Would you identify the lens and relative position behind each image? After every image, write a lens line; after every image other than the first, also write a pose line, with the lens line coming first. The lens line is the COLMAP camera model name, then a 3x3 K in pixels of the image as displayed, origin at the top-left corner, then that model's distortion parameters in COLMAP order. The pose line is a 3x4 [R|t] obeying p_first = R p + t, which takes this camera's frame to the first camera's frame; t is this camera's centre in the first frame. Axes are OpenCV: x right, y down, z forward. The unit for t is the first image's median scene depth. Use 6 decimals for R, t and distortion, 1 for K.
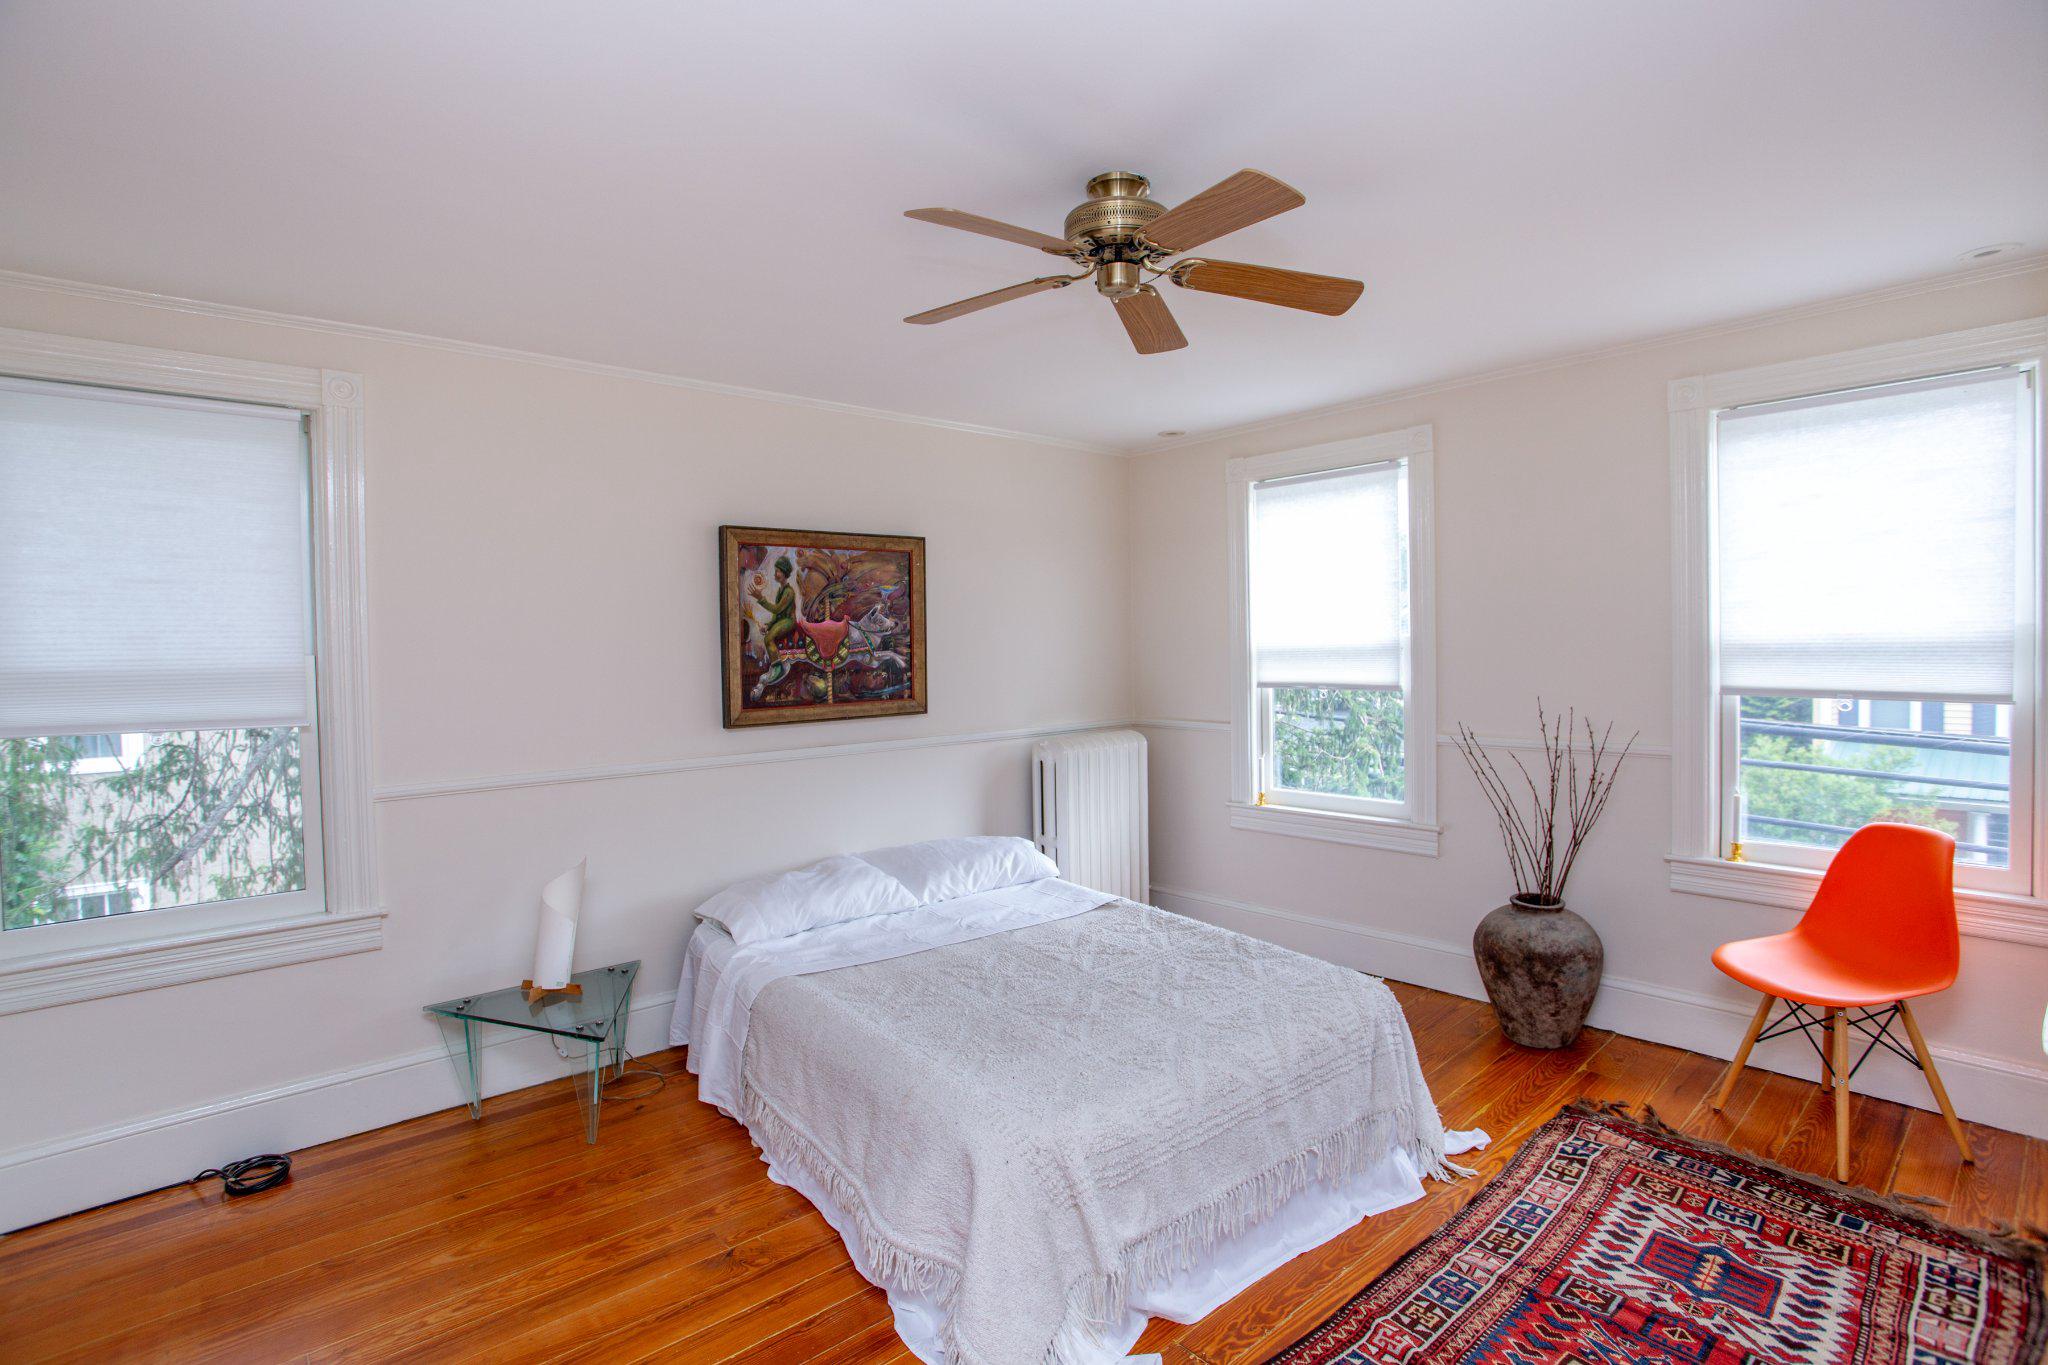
lens RADIAL K [[990.0, 0, 1015.8], [0, 990.0, 677.9], [0, 0, 1]] dist [-0.078488, 0.034518]
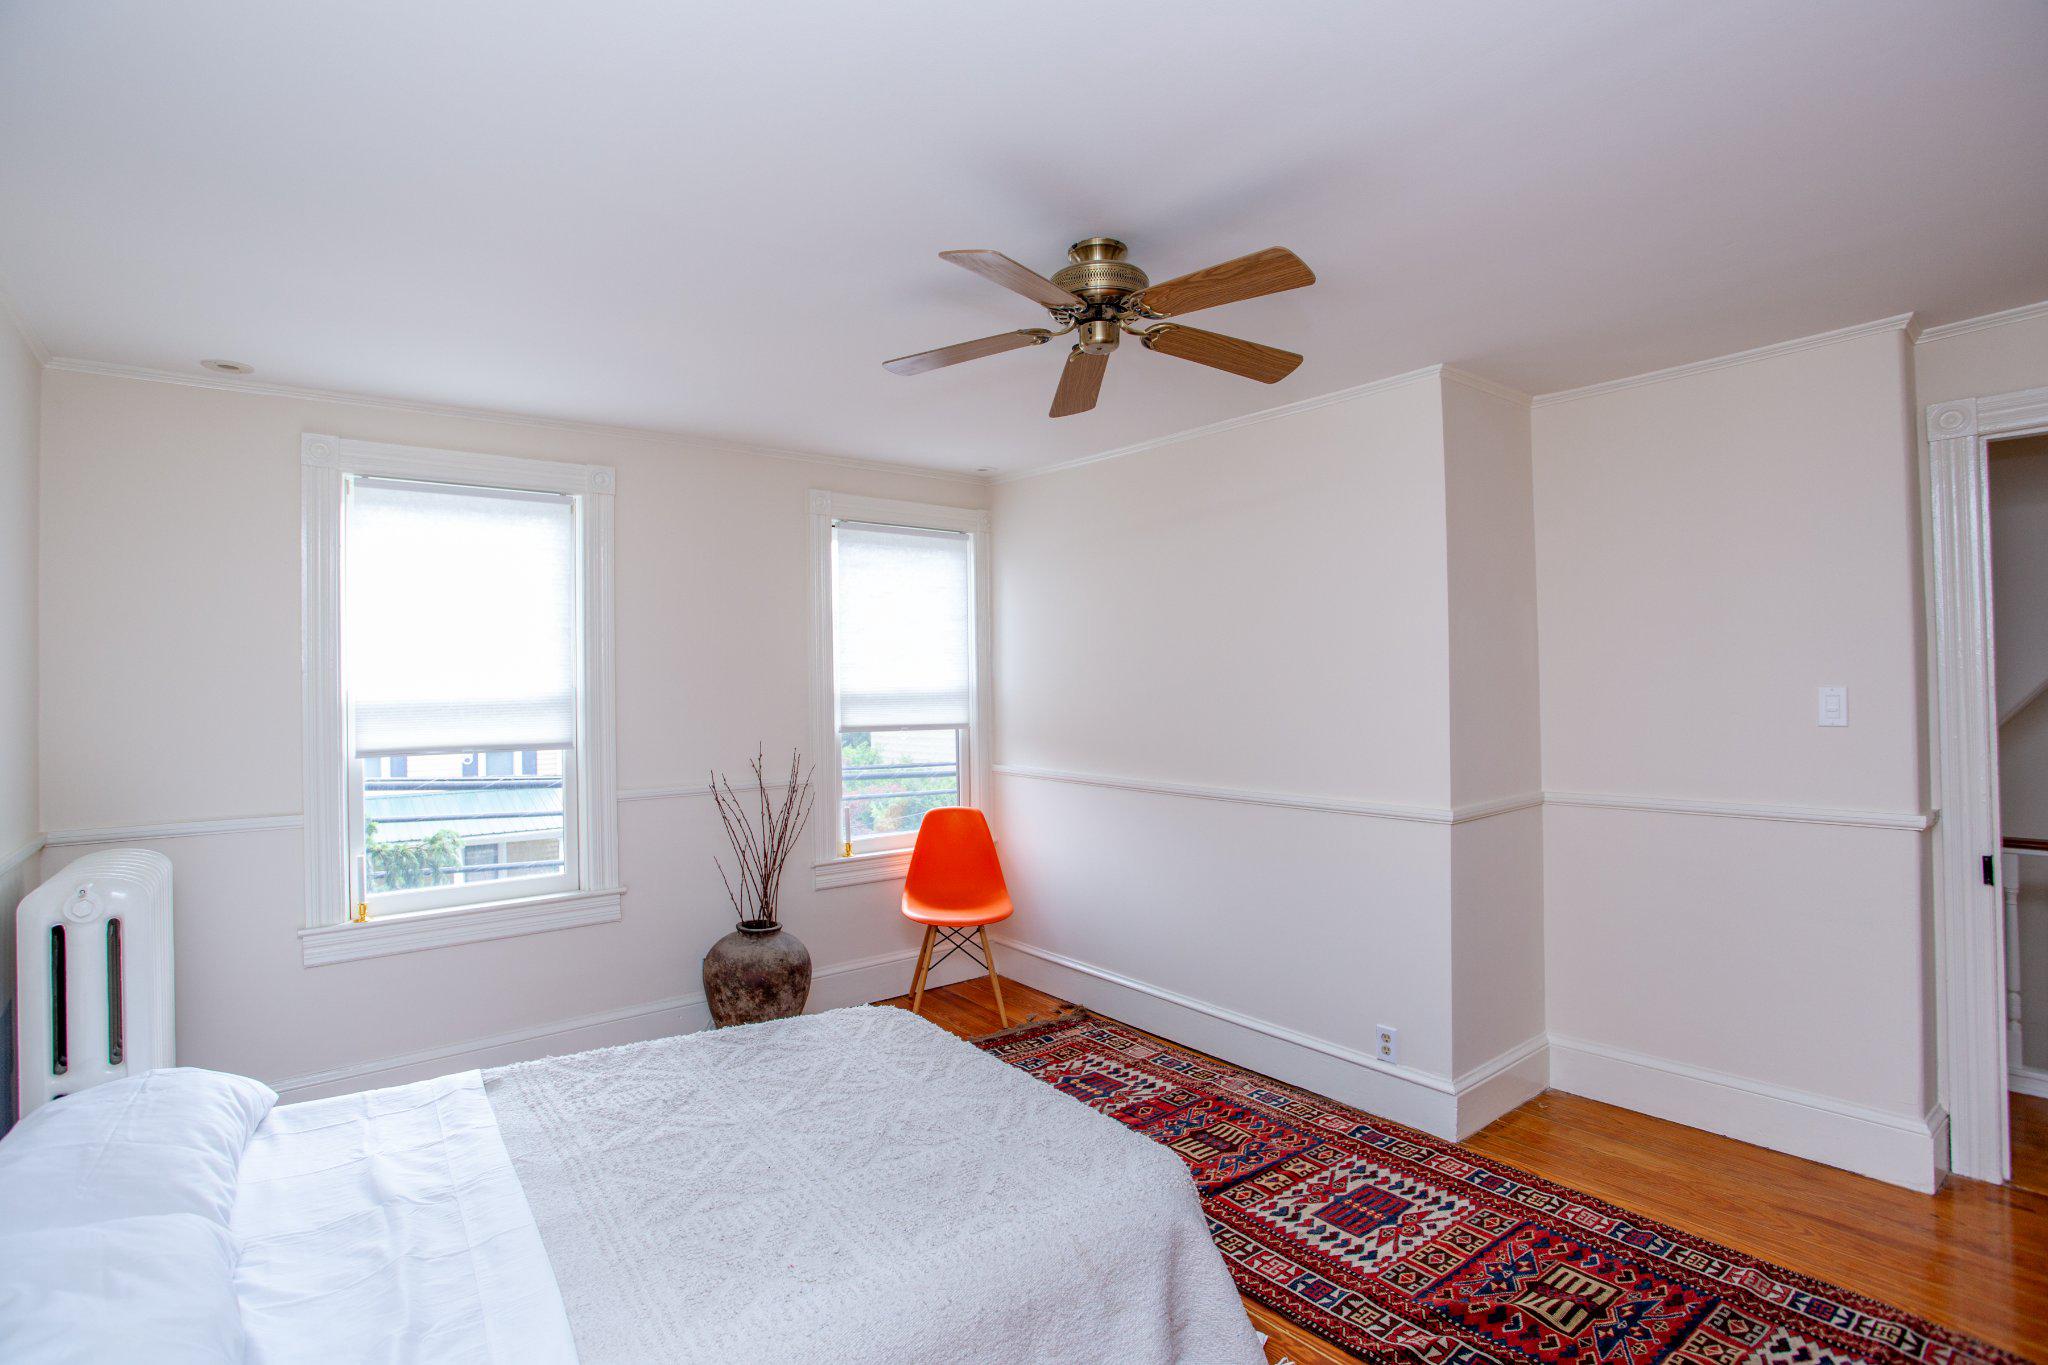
lens RADIAL K [[990.0, 0, 1015.8], [0, 990.0, 677.9], [0, 0, 1]] dist [-0.078488, 0.034518]
pose [[0.048531, 0.026096, 0.998481, -0.679478], [0.048578, 0.998414, -0.028455, -0.008009], [-0.997640, 0.049885, 0.047187, 0.751190]]
